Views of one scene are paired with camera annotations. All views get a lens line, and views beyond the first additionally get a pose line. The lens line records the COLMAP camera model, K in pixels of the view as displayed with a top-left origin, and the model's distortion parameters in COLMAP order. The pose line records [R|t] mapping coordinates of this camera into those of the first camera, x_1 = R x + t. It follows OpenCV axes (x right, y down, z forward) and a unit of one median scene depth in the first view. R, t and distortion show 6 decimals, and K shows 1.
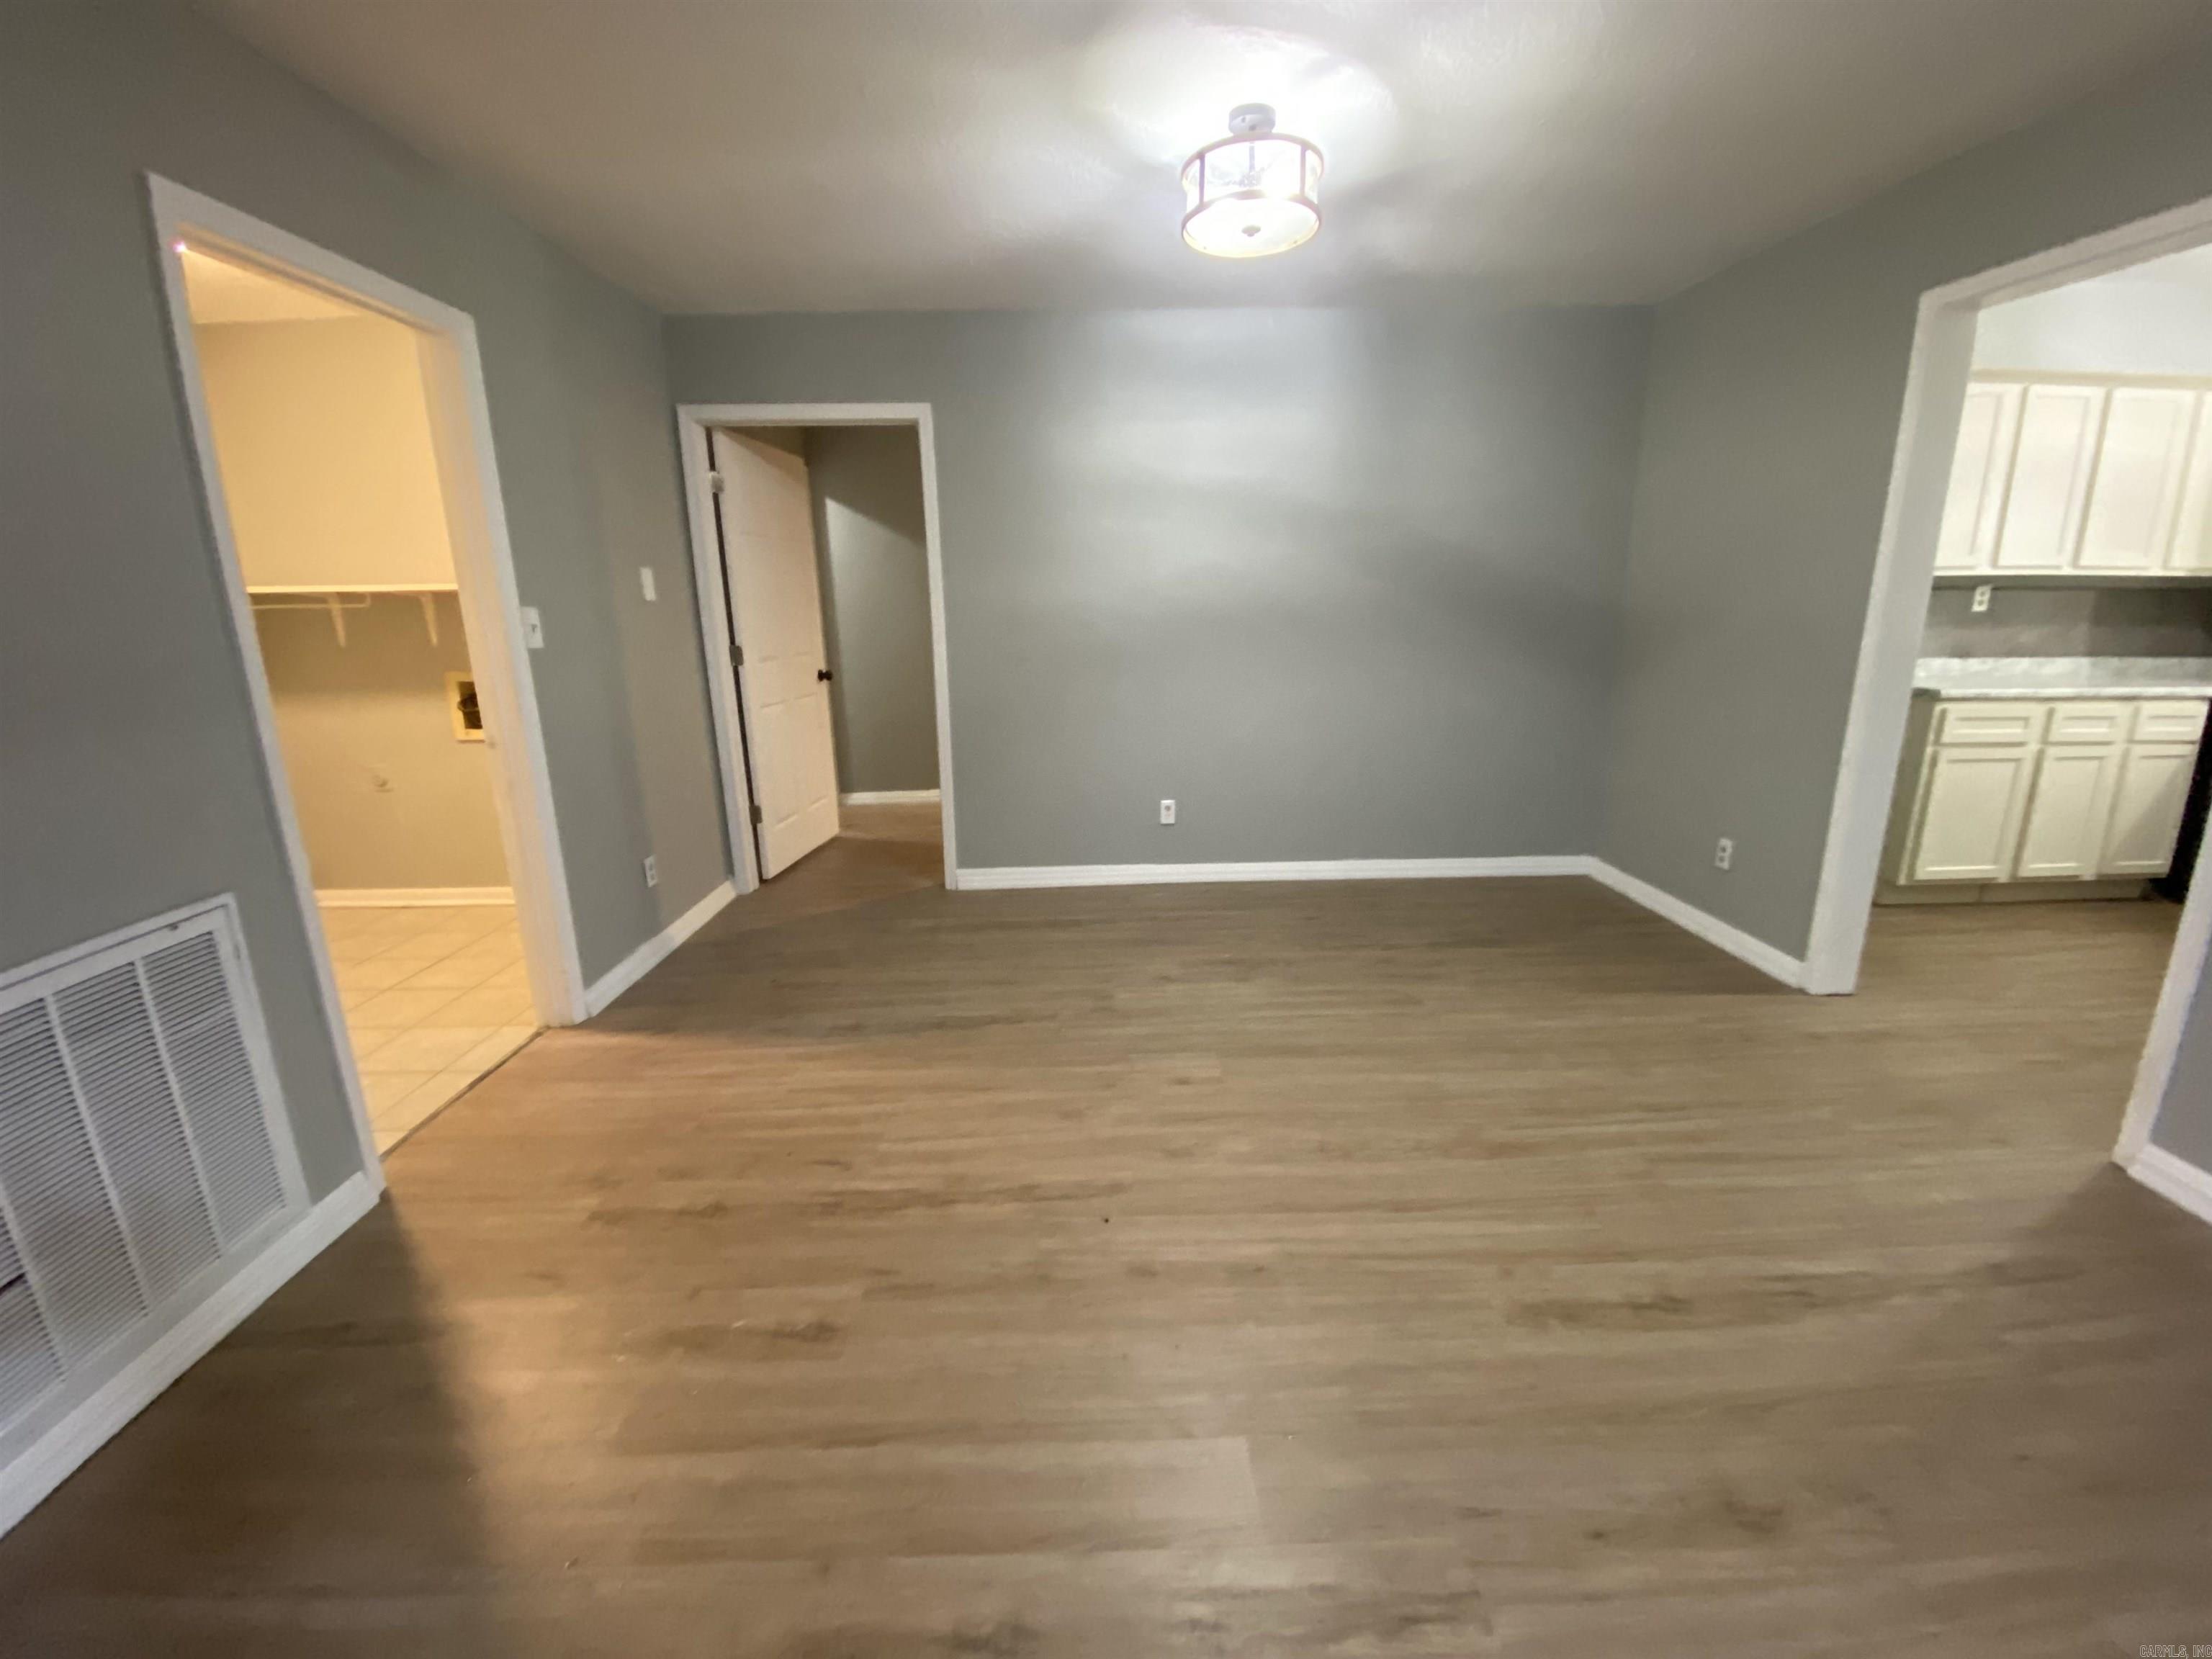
lens RADIAL K [[892.9, 0, 1100.1], [0, 892.9, 820.0], [0, 0, 1]] dist [0.031937, -0.027402]
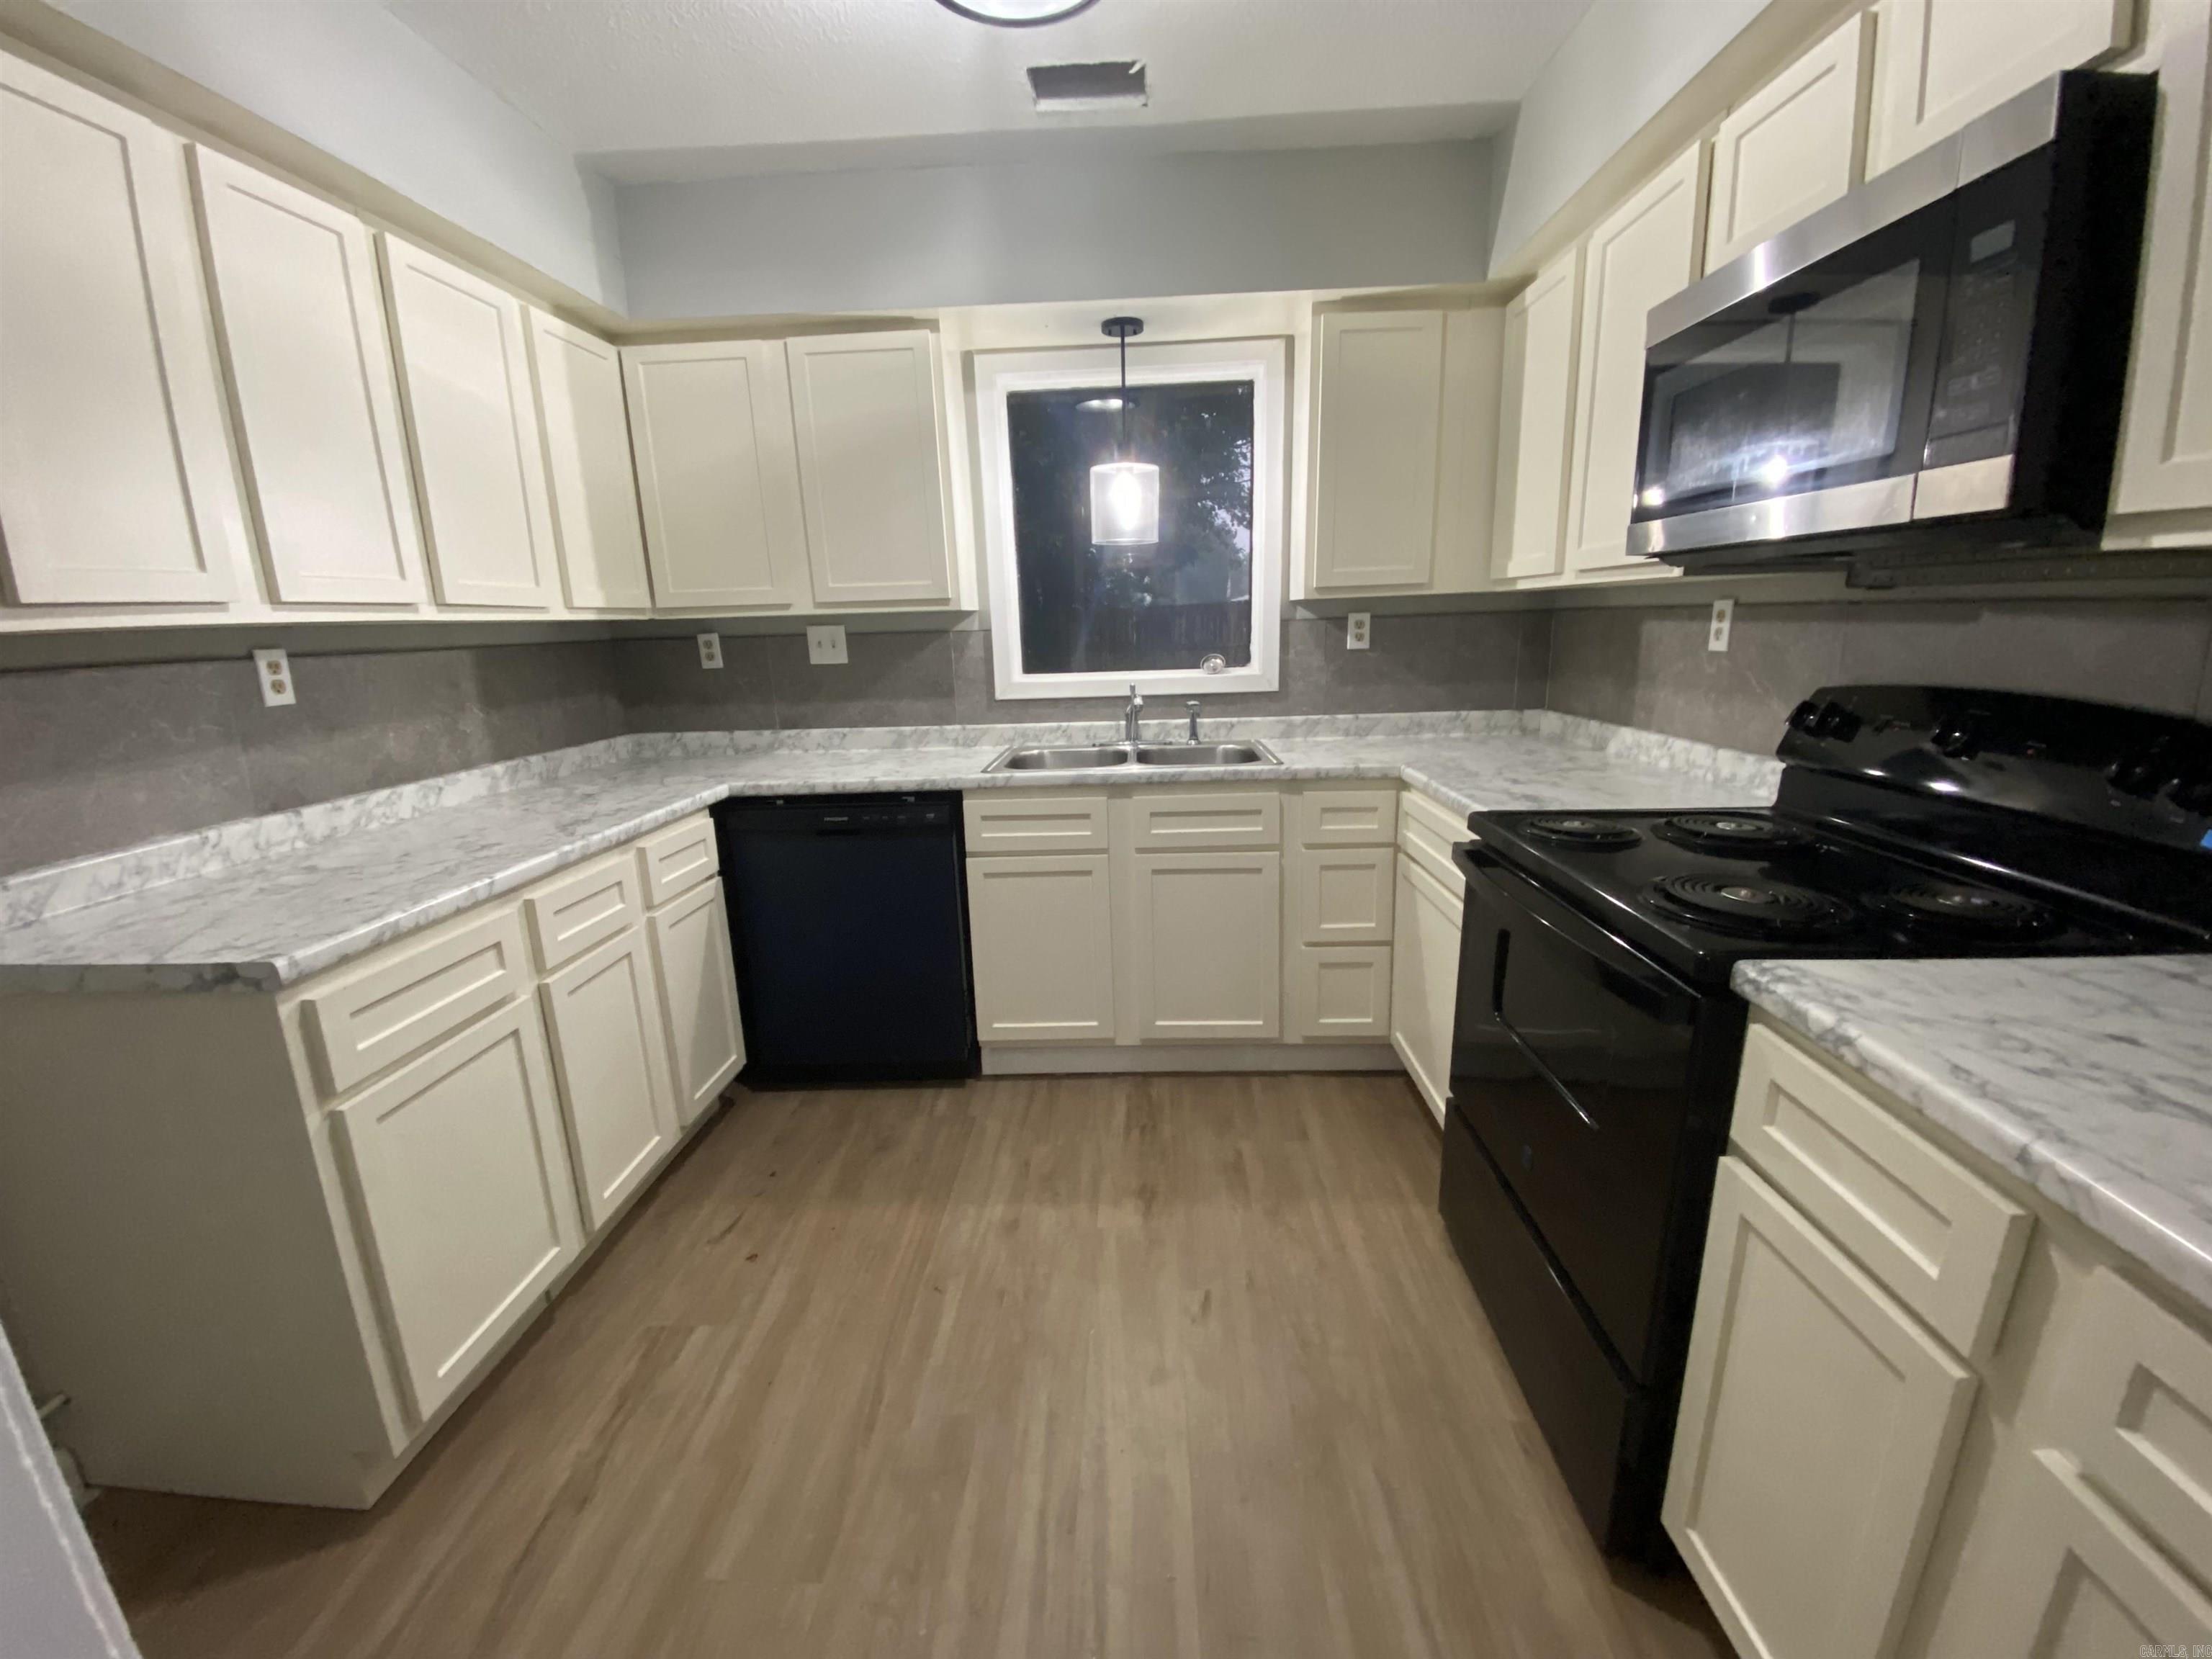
lens RADIAL K [[892.9, 0, 1100.1], [0, 892.9, 820.0], [0, 0, 1]] dist [0.031937, -0.027402]
pose [[0.073053, -0.204890, 0.976055, 0.602748], [0.270212, 0.946131, 0.178385, -0.160273], [-0.960025, 0.250710, 0.124481, 0.609151]]
